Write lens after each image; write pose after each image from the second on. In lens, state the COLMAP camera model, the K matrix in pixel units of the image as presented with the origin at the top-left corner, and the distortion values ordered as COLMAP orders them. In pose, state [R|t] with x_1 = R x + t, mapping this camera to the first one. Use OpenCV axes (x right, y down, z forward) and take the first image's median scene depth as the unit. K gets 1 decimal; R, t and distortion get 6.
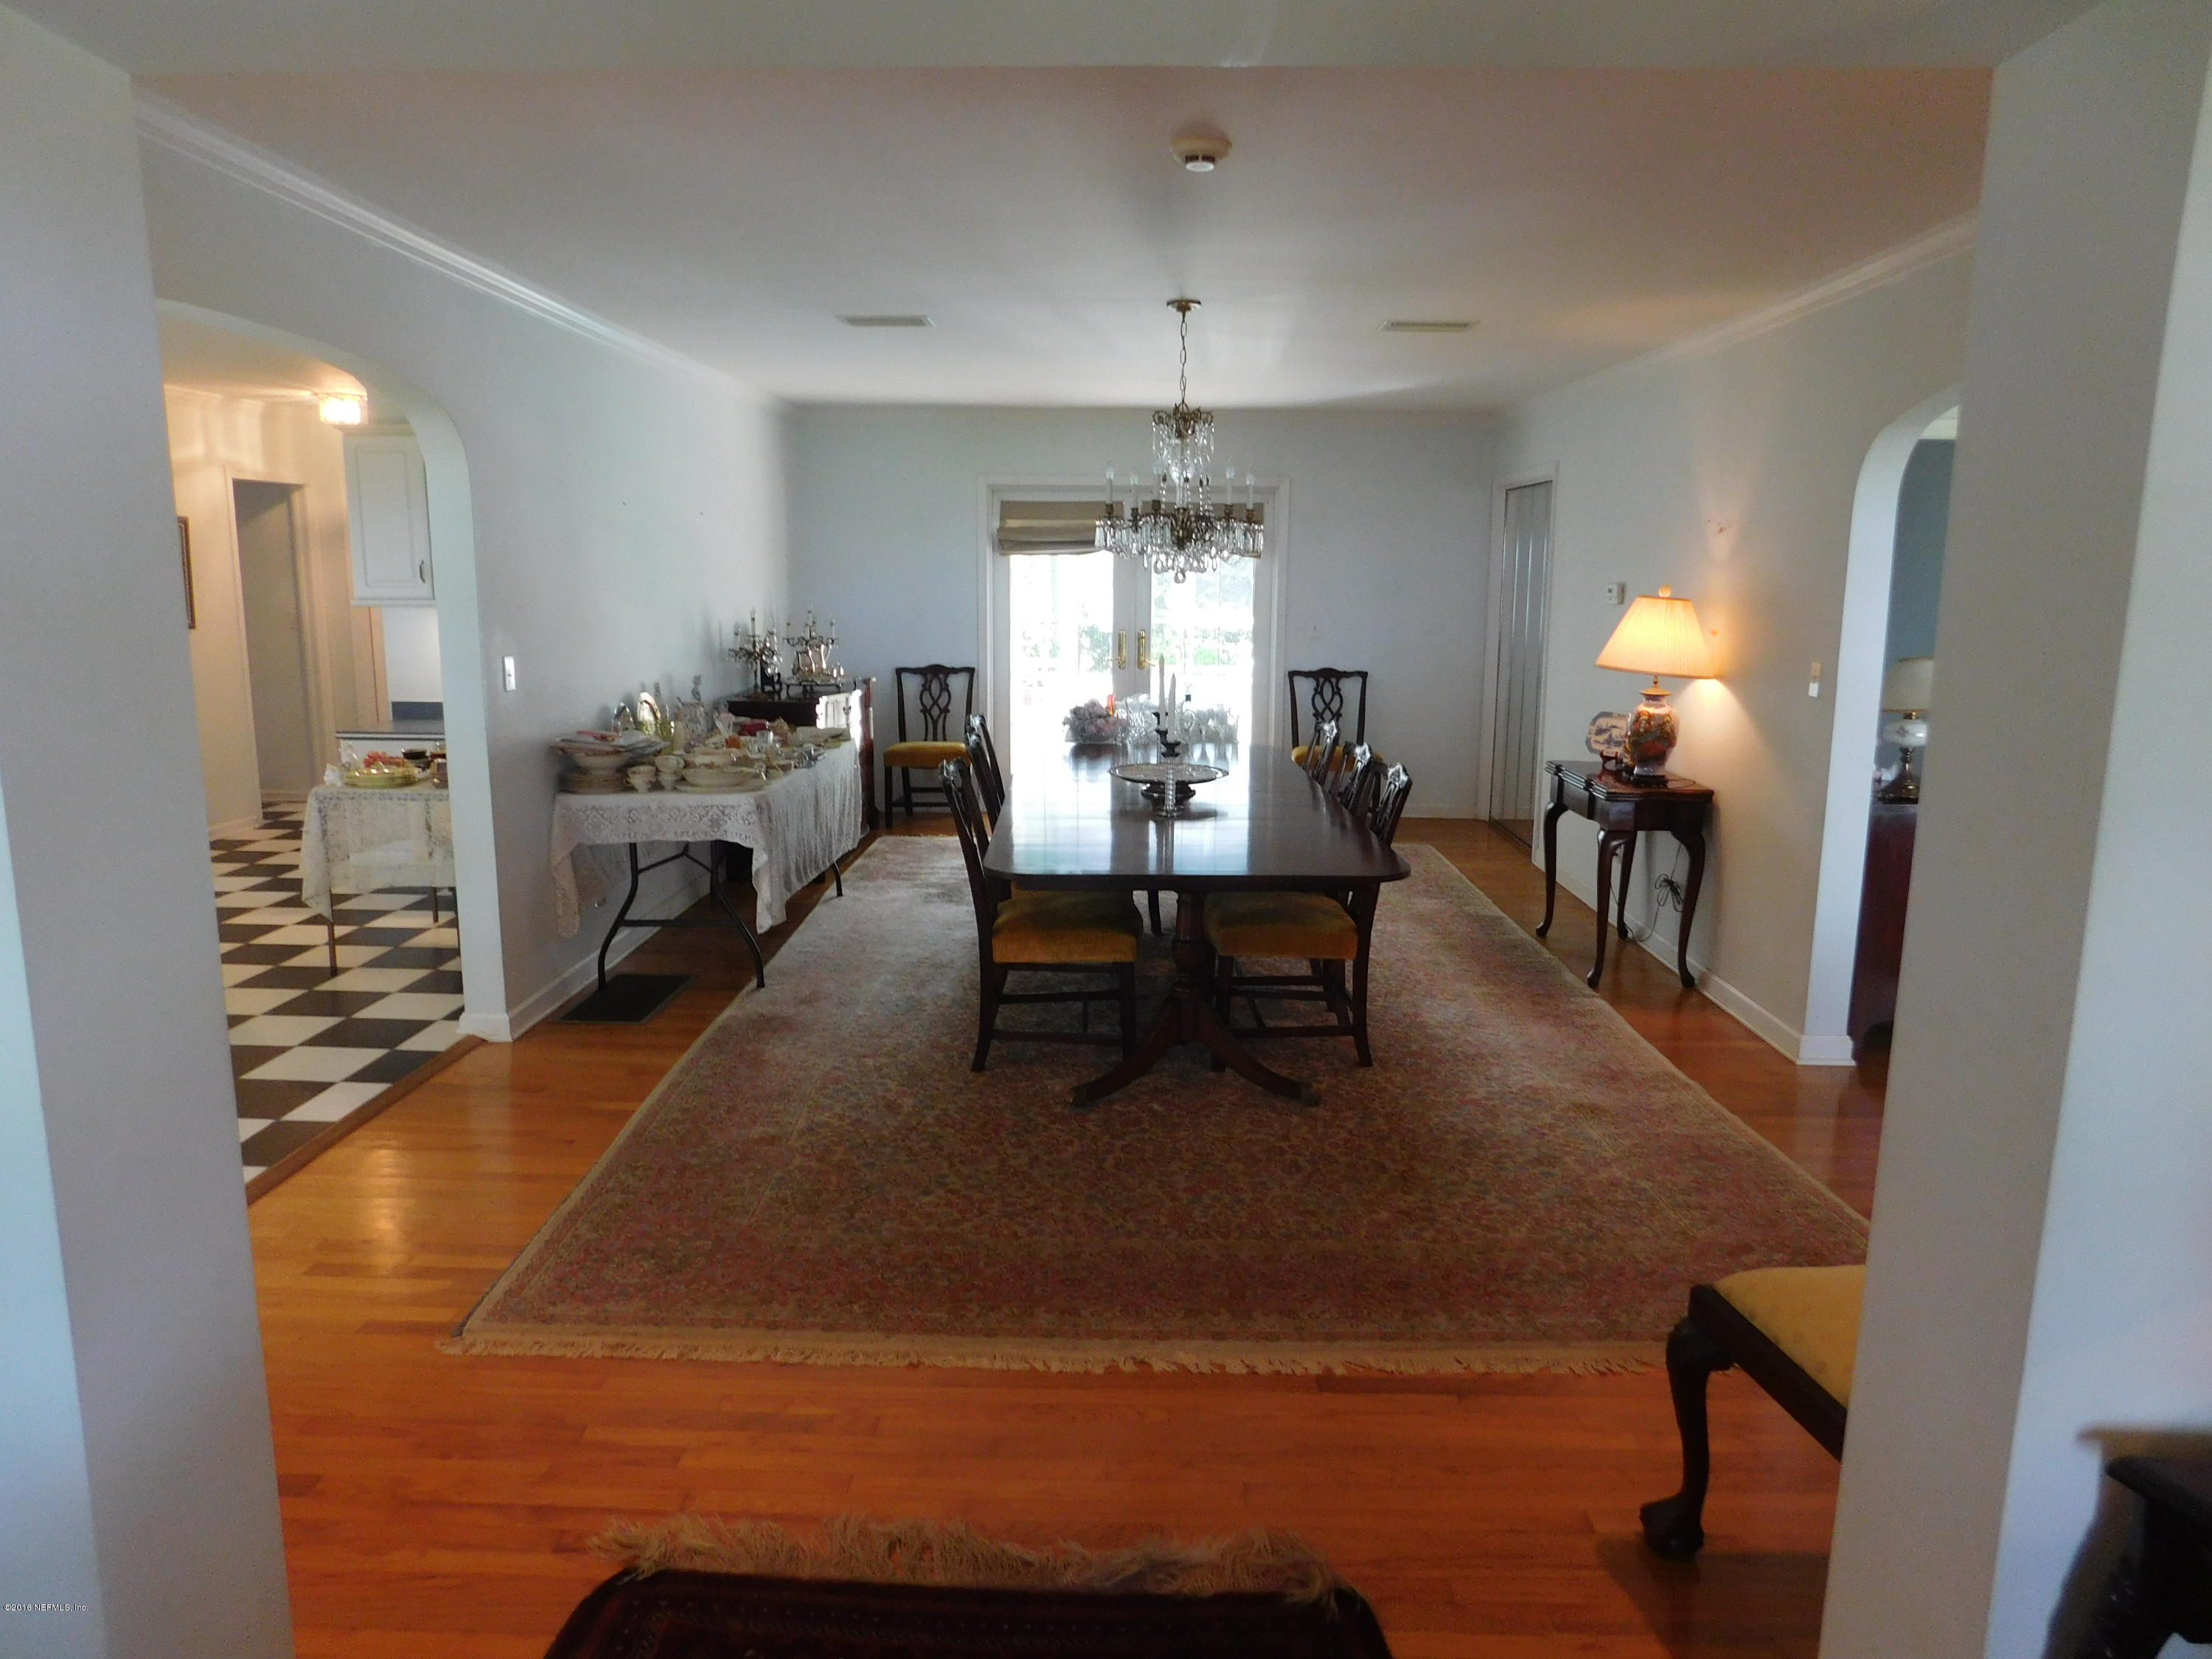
lens RADIAL K [[1456.5, 0, 1109.0], [0, 1456.5, 826.9], [0, 0, 1]] dist [-0.061943, 0.046968]
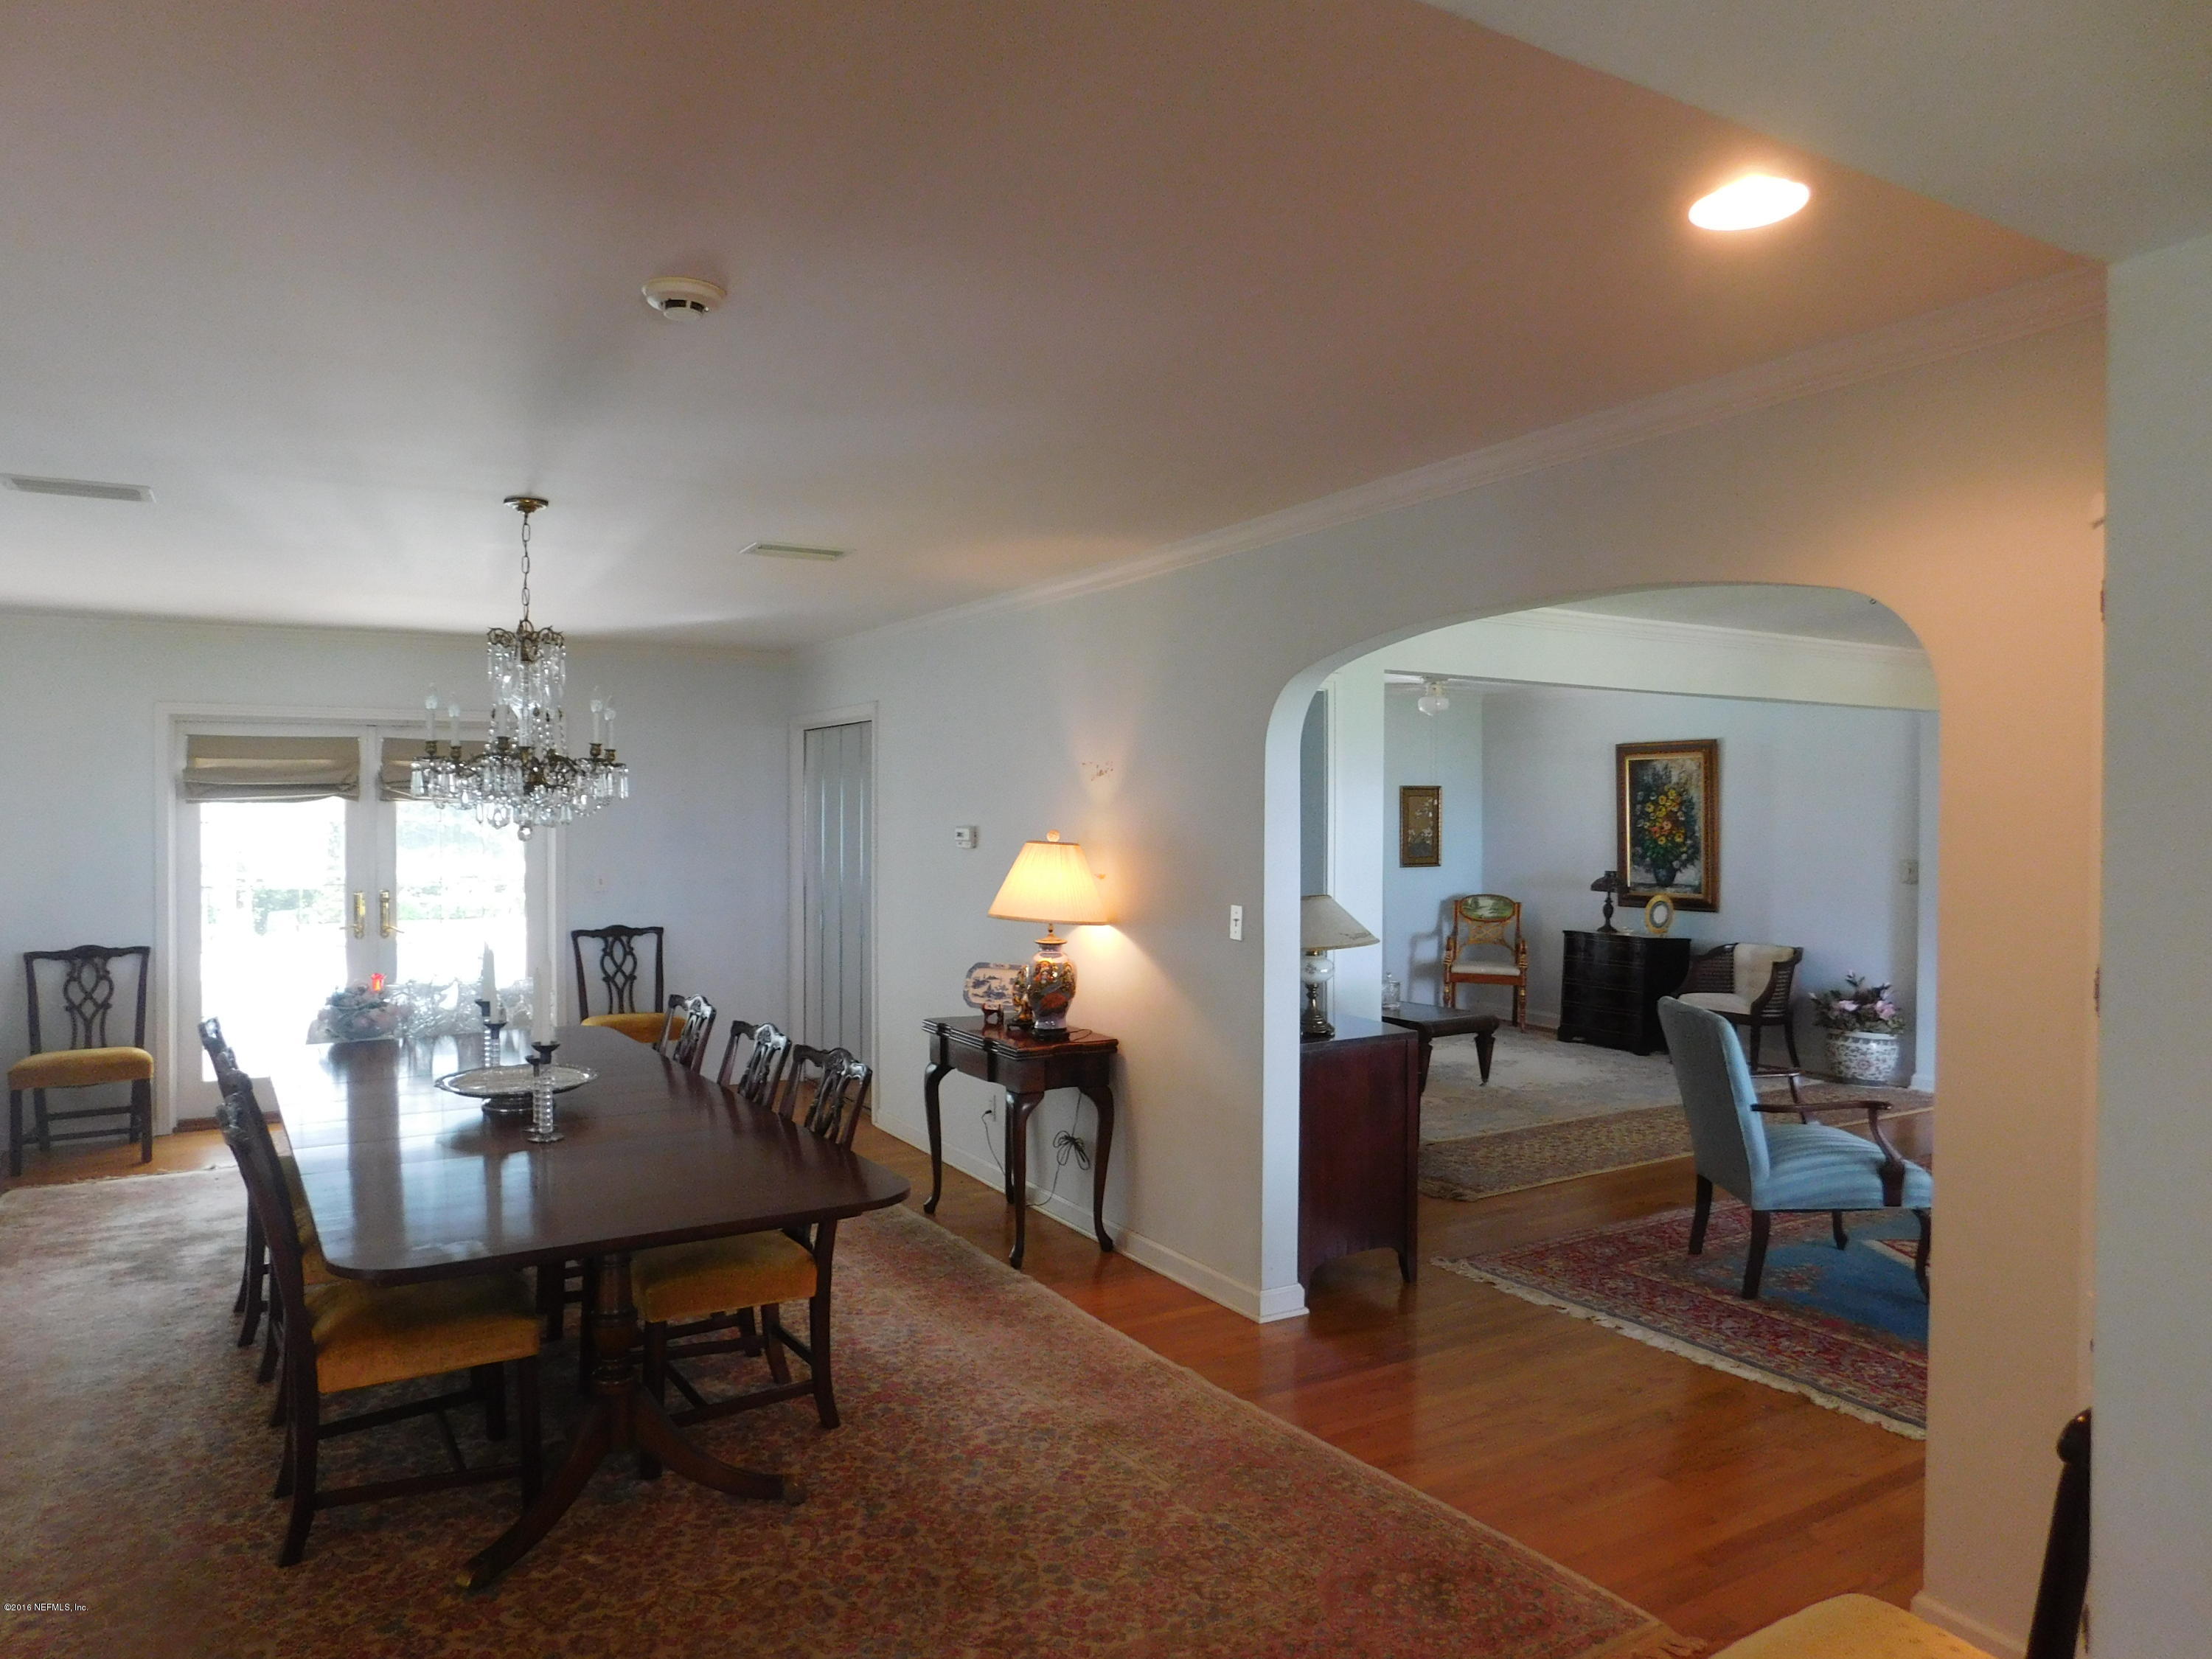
lens RADIAL K [[1456.5, 0, 1099.8], [0, 1456.5, 828.4], [0, 0, 1]] dist [-0.061943, 0.046968]
pose [[0.855432, -0.016475, 0.517654, -0.090058], [0.099115, 0.986228, -0.132401, -0.036811], [-0.508343, 0.164567, 0.845284, 0.163806]]
